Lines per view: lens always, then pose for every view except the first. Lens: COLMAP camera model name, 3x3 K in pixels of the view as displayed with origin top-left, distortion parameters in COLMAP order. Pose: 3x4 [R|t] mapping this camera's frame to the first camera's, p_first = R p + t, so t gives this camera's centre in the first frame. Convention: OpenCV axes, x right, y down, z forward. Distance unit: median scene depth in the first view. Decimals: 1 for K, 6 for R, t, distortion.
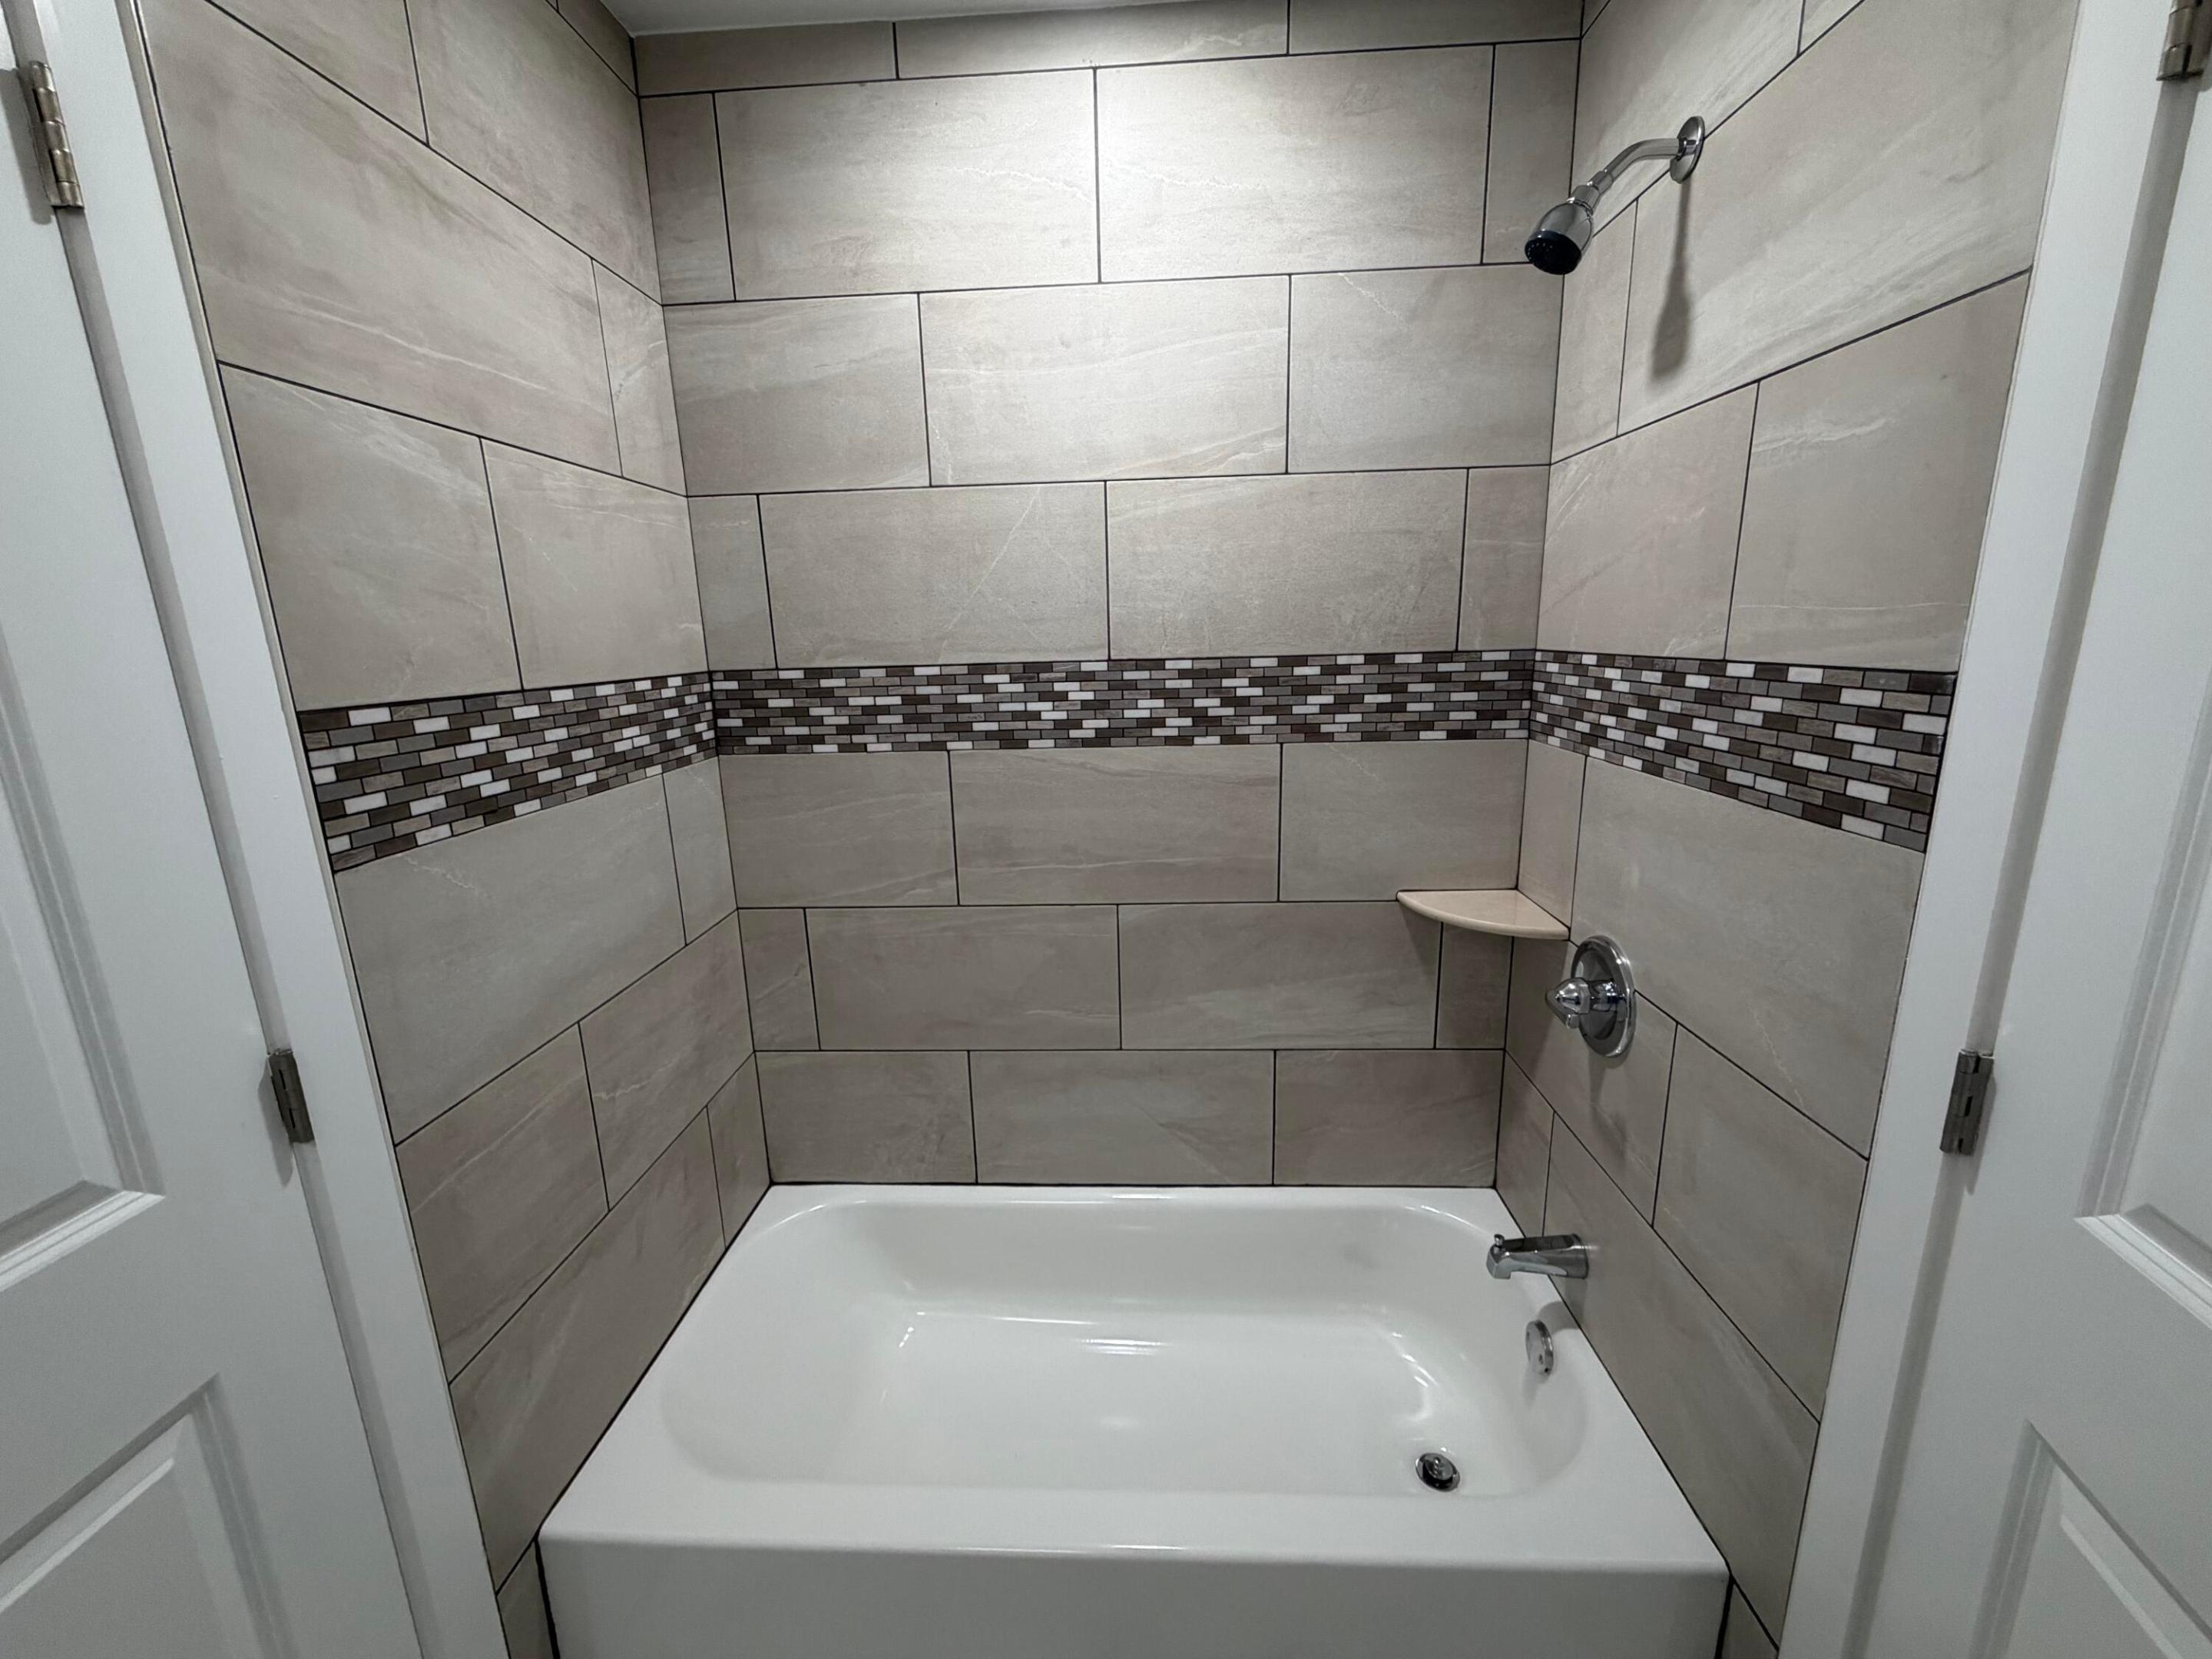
lens RADIAL K [[885.7, 0, 1100.8], [0, 885.7, 831.6], [0, 0, 1]] dist [0.000679, -0.000018]
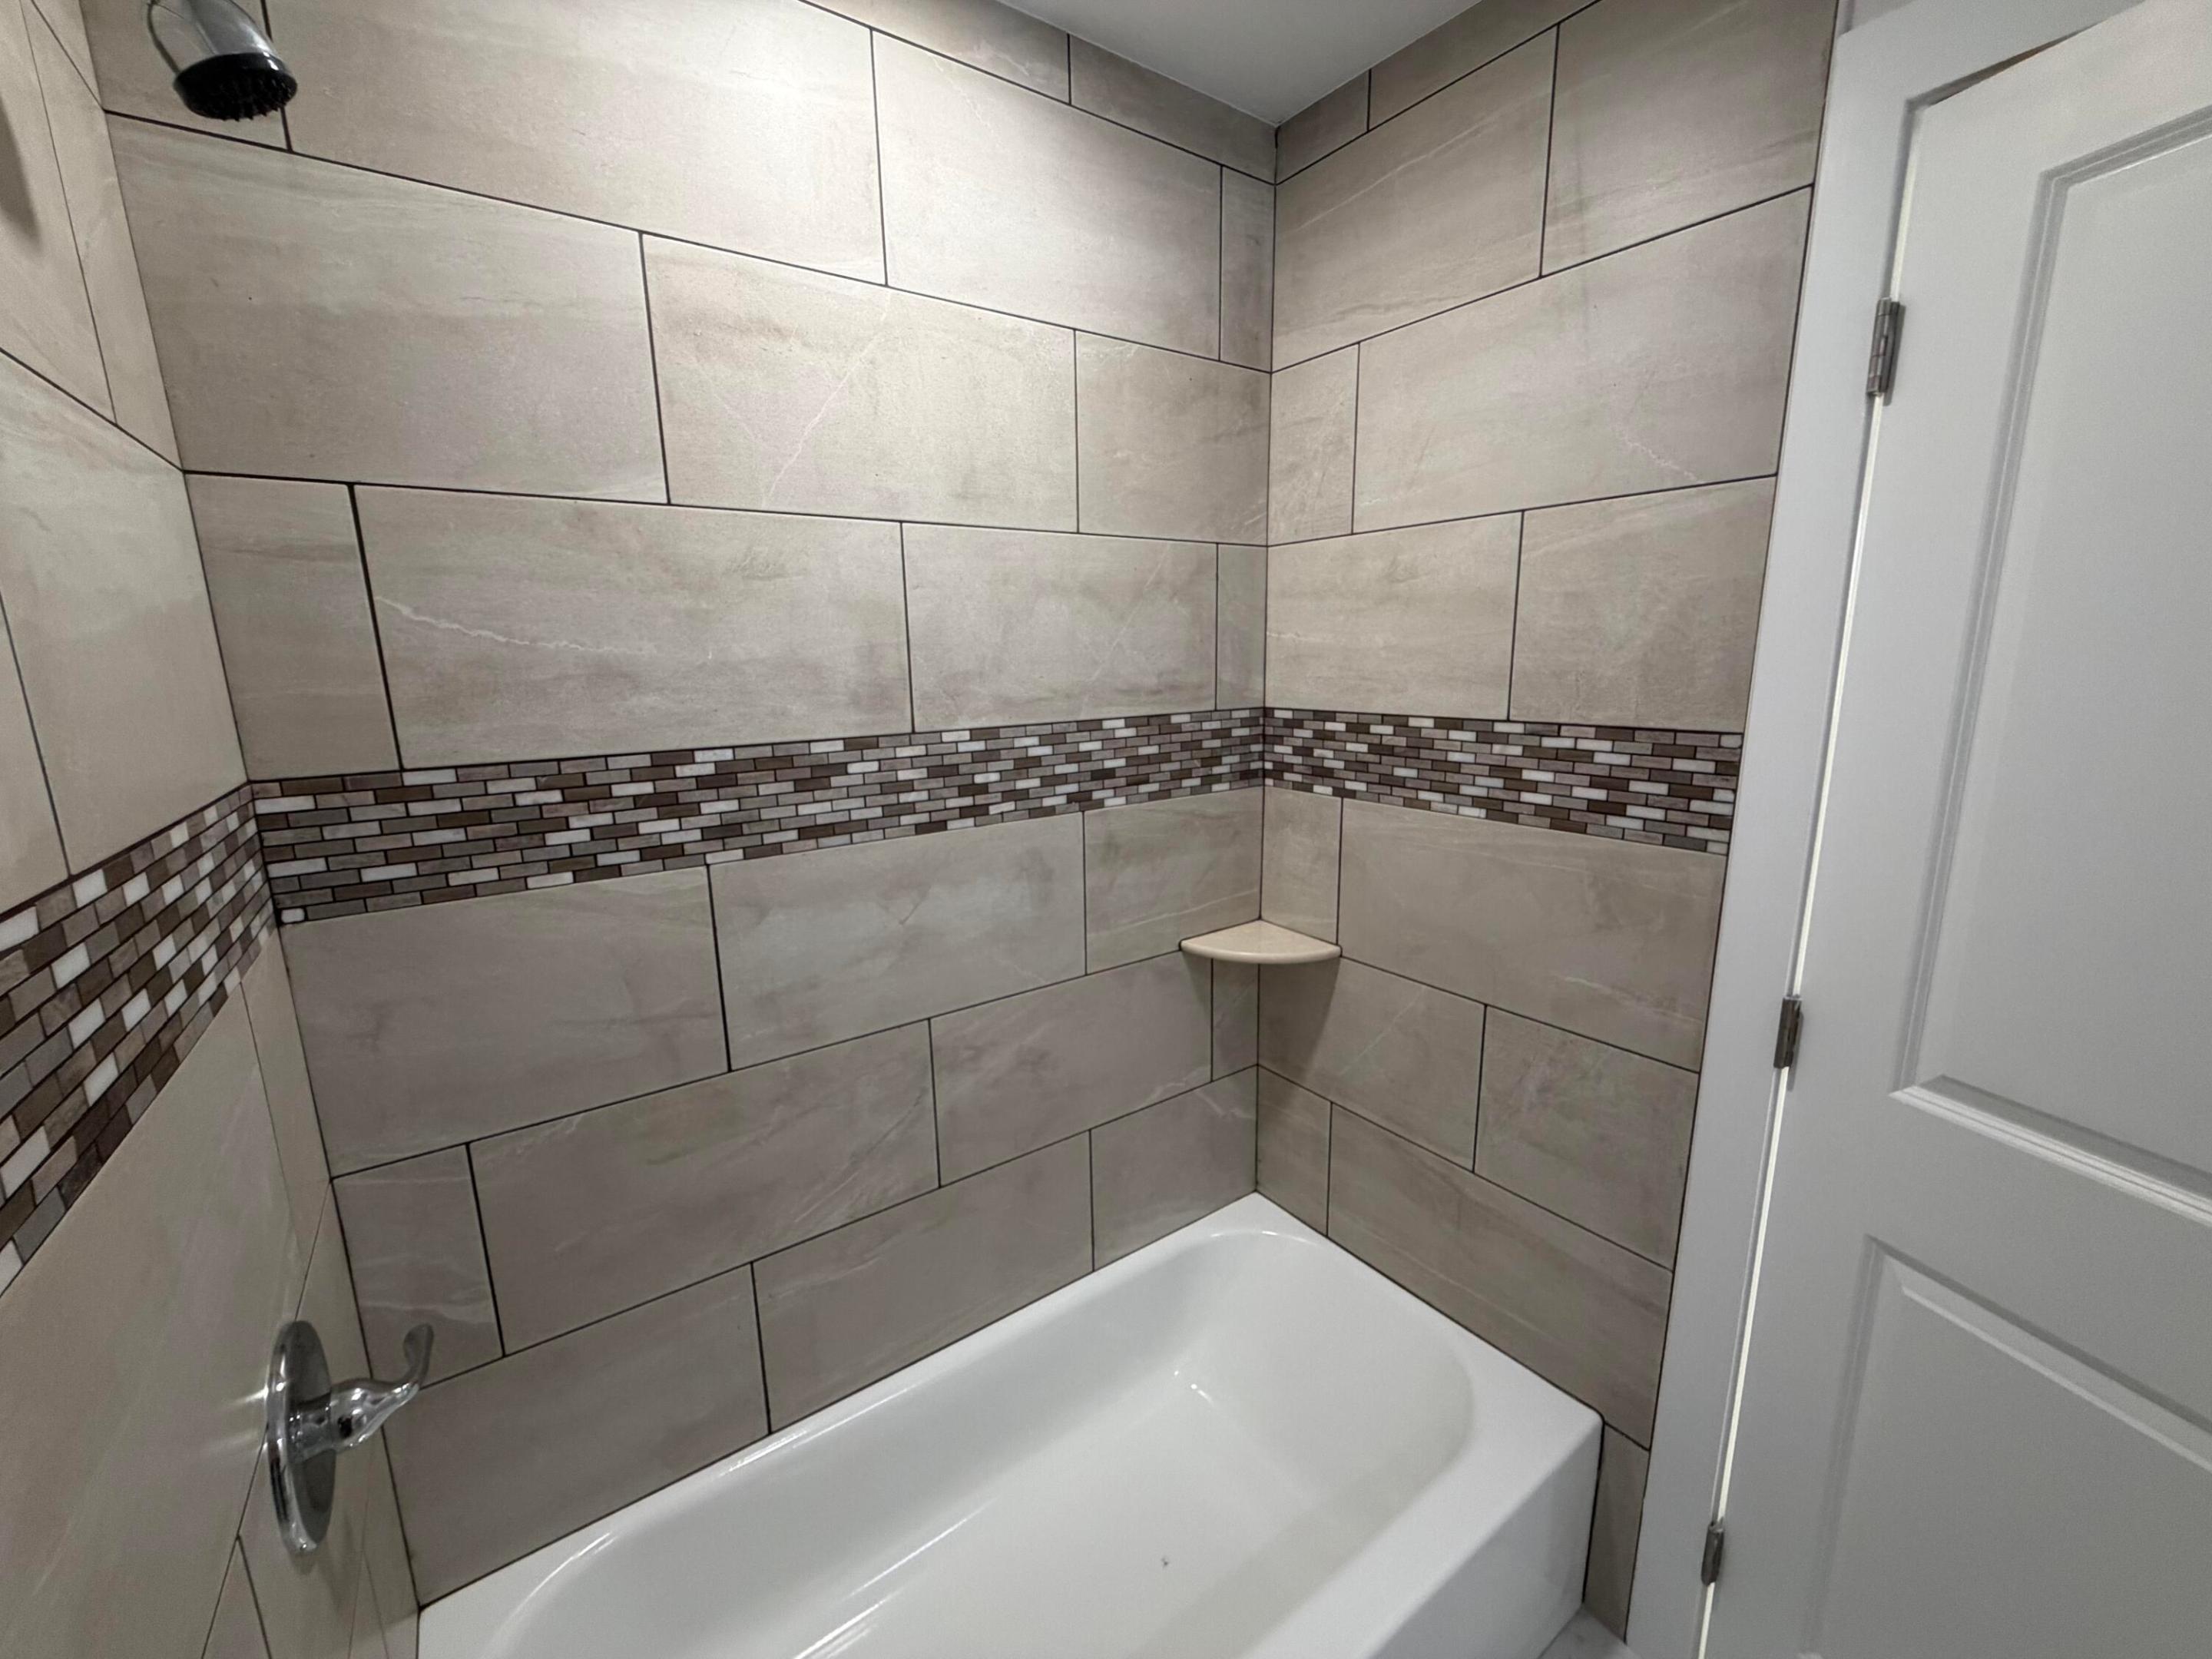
lens RADIAL K [[883.7, 0, 1105.6], [0, 883.7, 823.5], [0, 0, 1]] dist [-0.002967, 0.000091]
pose [[0.787919, -0.106288, 0.606536, -0.387979], [0.127348, 0.991823, 0.008373, -0.099175], [-0.602466, 0.070644, 0.795012, 0.250345]]
